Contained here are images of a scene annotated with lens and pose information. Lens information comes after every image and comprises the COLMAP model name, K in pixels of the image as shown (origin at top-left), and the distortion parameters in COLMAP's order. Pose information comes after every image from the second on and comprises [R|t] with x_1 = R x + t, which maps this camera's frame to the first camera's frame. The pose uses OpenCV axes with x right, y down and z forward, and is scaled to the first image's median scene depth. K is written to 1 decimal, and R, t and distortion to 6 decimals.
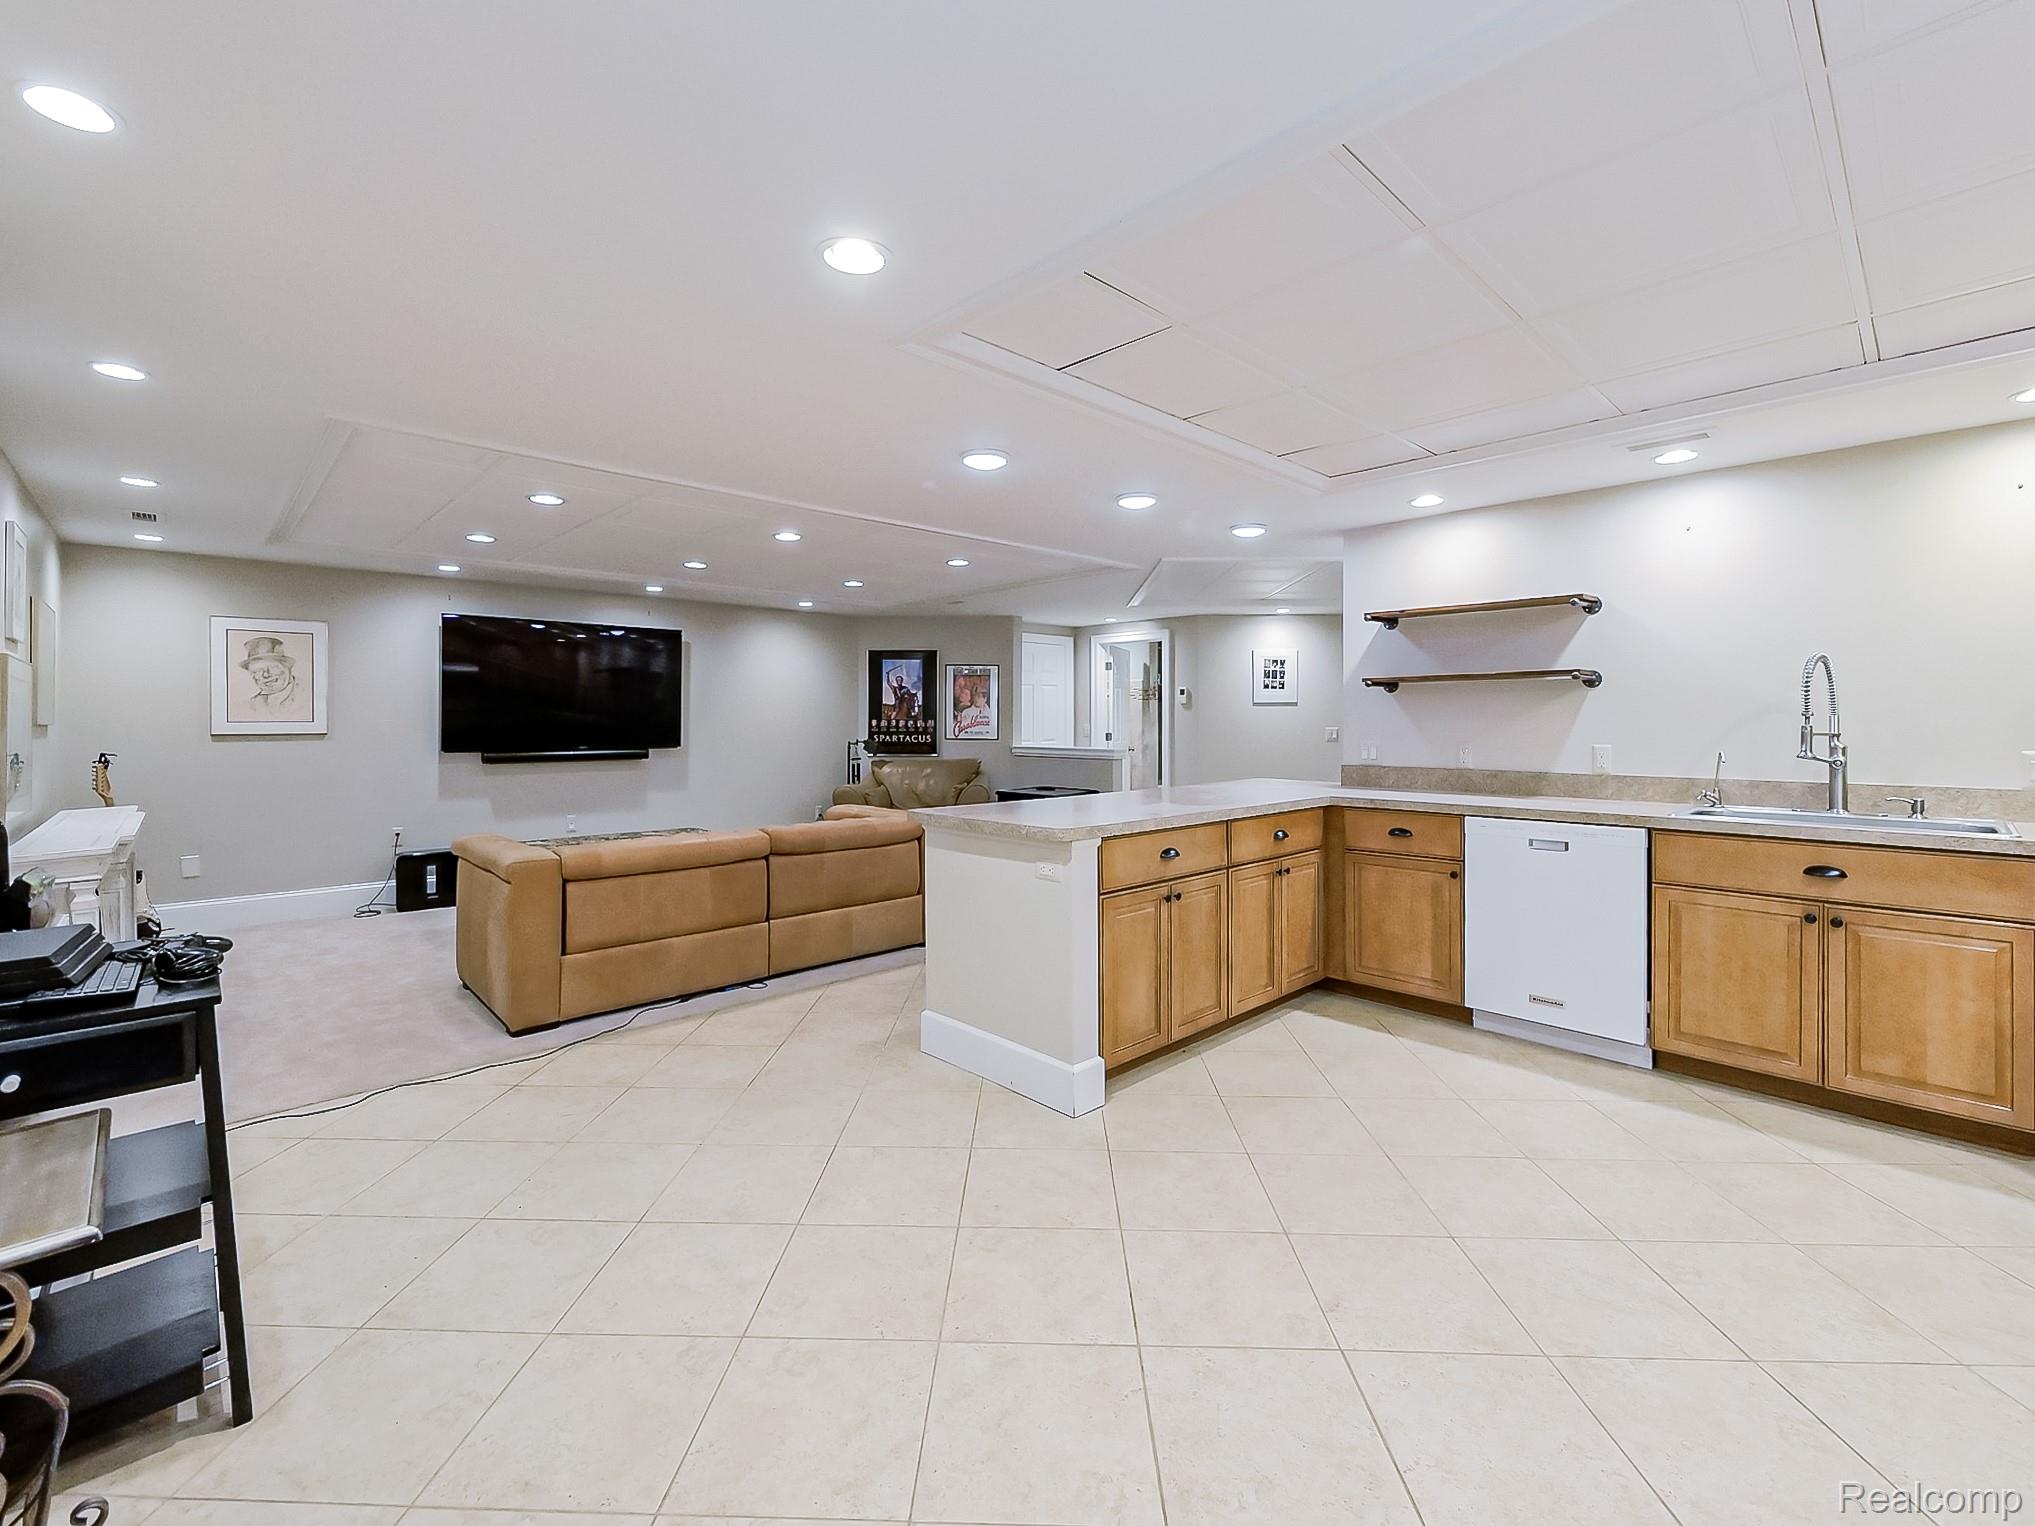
lens RADIAL K [[879.7, 0, 1007.1], [0, 879.7, 723.3], [0, 0, 1]] dist [-0.000664, -0.000262]
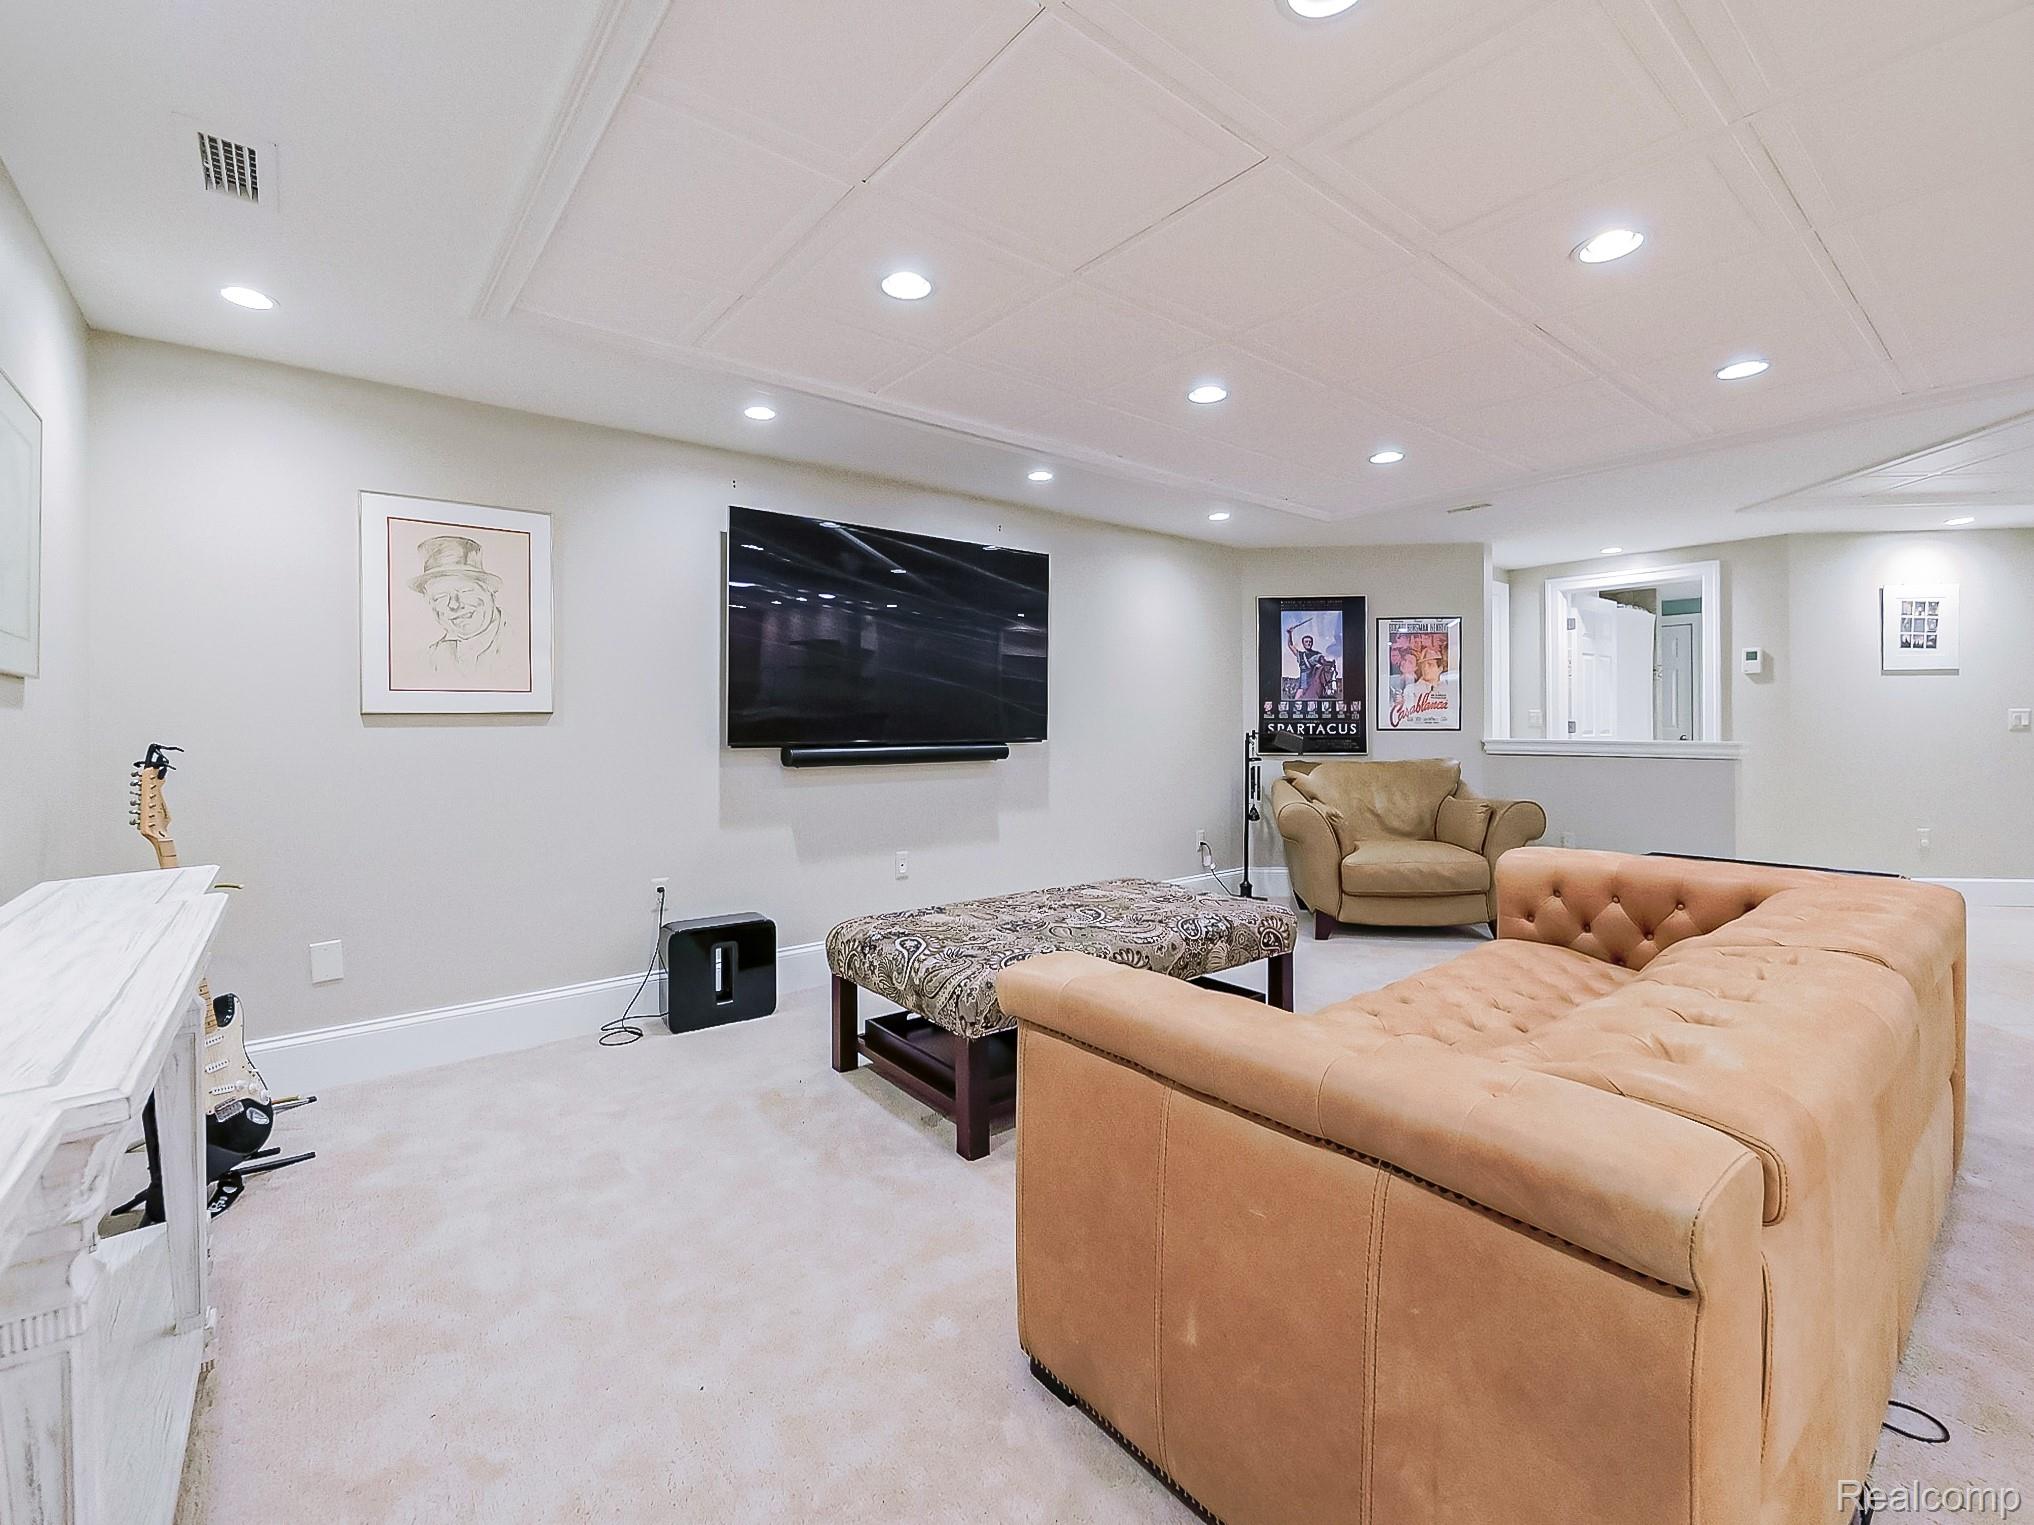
lens RADIAL K [[879.3, 0, 1006.6], [0, 879.3, 722.9], [0, 0, 1]] dist [-0.000664, -0.000262]
pose [[0.996963, -0.004141, -0.077761, -0.300006], [0.003849, 0.999985, -0.003901, 0.014306], [0.077776, 0.003590, 0.996964, 0.315674]]
